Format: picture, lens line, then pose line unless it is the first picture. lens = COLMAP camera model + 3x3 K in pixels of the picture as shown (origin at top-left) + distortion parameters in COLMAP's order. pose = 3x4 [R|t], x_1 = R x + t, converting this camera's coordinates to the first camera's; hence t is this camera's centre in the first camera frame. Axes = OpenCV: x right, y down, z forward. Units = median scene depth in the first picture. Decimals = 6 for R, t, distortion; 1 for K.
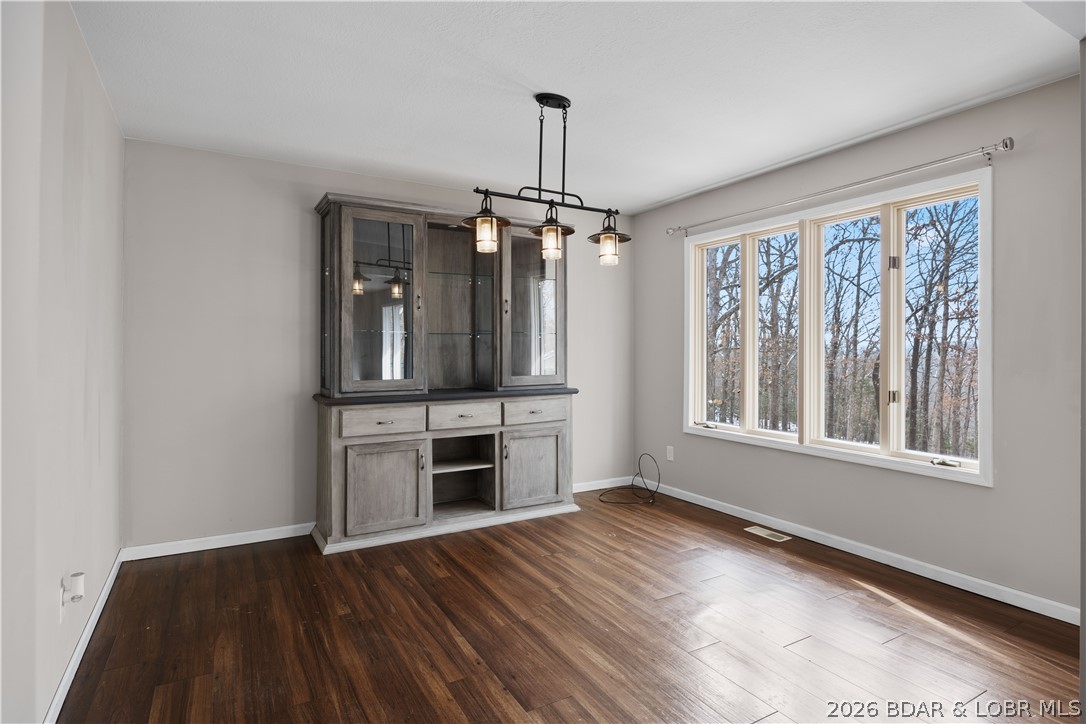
lens RADIAL K [[570.0, 0, 546.2], [0, 570.0, 351.8], [0, 0, 1]] dist [-0.001225, 0.000581]
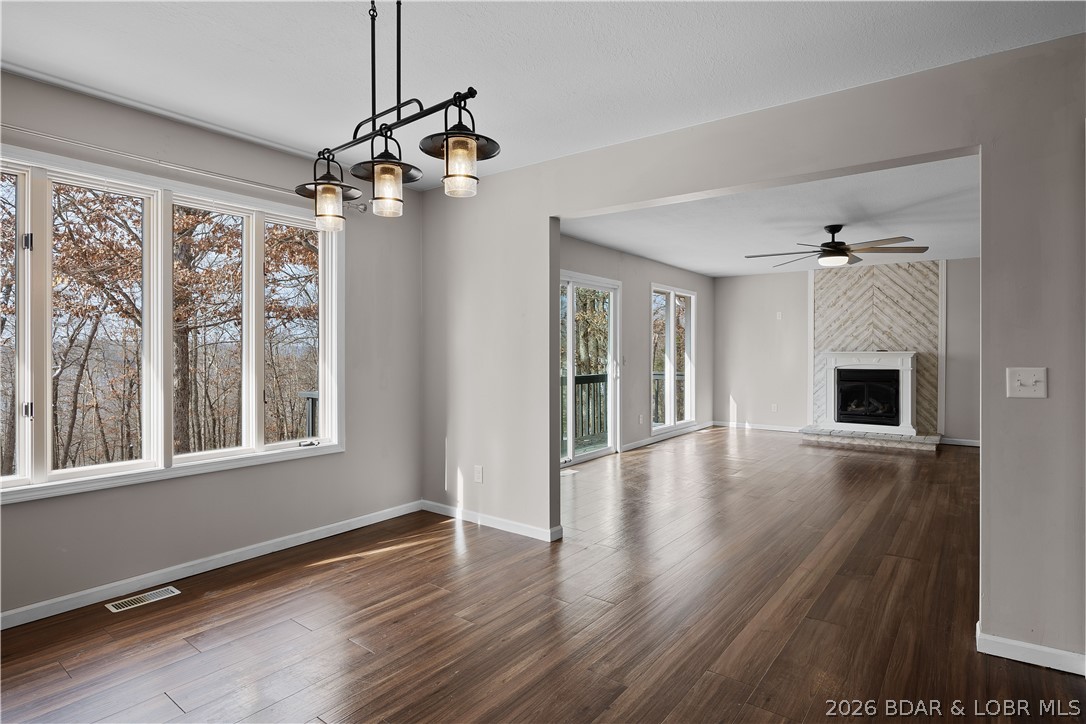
lens RADIAL K [[570.0, 0, 546.2], [0, 570.0, 359.2], [0, 0, 1]] dist [-0.001225, 0.000581]
pose [[-0.393150, -0.011478, 0.919403, -0.602987], [0.001297, 0.999914, 0.013038, -0.002044], [-0.919473, 0.006318, -0.393101, 0.983575]]
